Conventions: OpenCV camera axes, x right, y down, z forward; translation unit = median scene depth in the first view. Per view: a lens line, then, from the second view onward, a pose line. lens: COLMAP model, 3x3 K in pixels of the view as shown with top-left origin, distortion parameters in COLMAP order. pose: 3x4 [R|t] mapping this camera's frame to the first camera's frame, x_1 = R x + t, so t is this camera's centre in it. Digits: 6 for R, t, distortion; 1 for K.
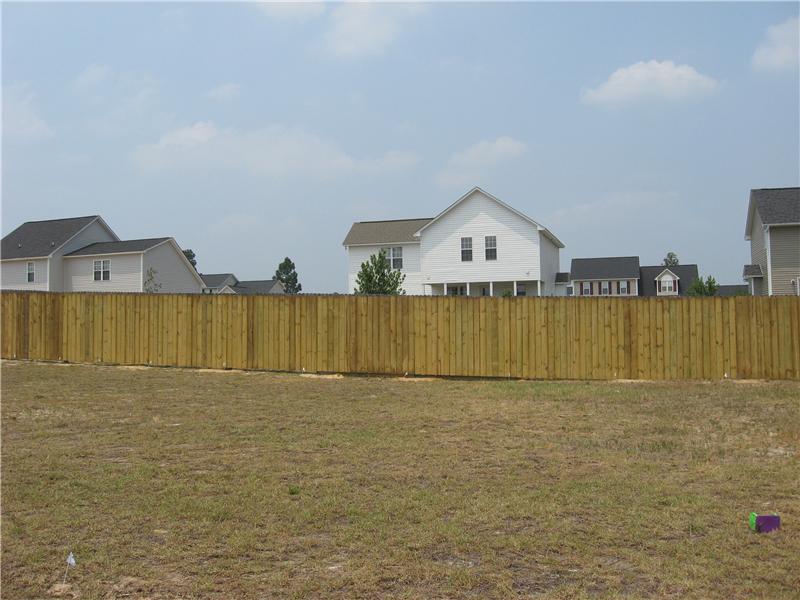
lens RADIAL K [[845.5, 0, 400.0], [0, 845.5, 300.0], [0, 0, 1]] dist [-0.149291, 0.101927]
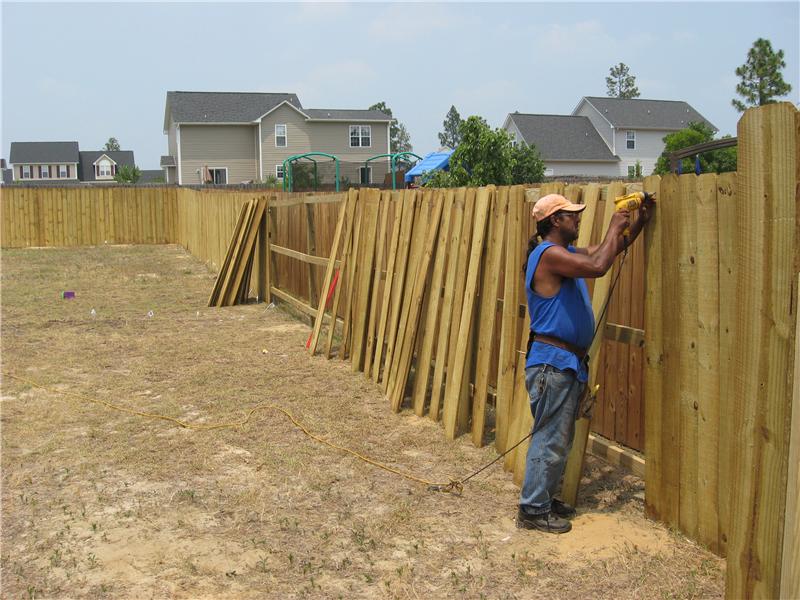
lens RADIAL K [[845.5, 0, 400.0], [0, 845.5, 300.0], [0, 0, 1]] dist [-0.149291, 0.101927]
pose [[0.805930, -0.063040, 0.588645, -0.022154], [-0.020598, 0.990726, 0.134302, -0.005737], [-0.591652, -0.120363, 0.797158, -0.185927]]
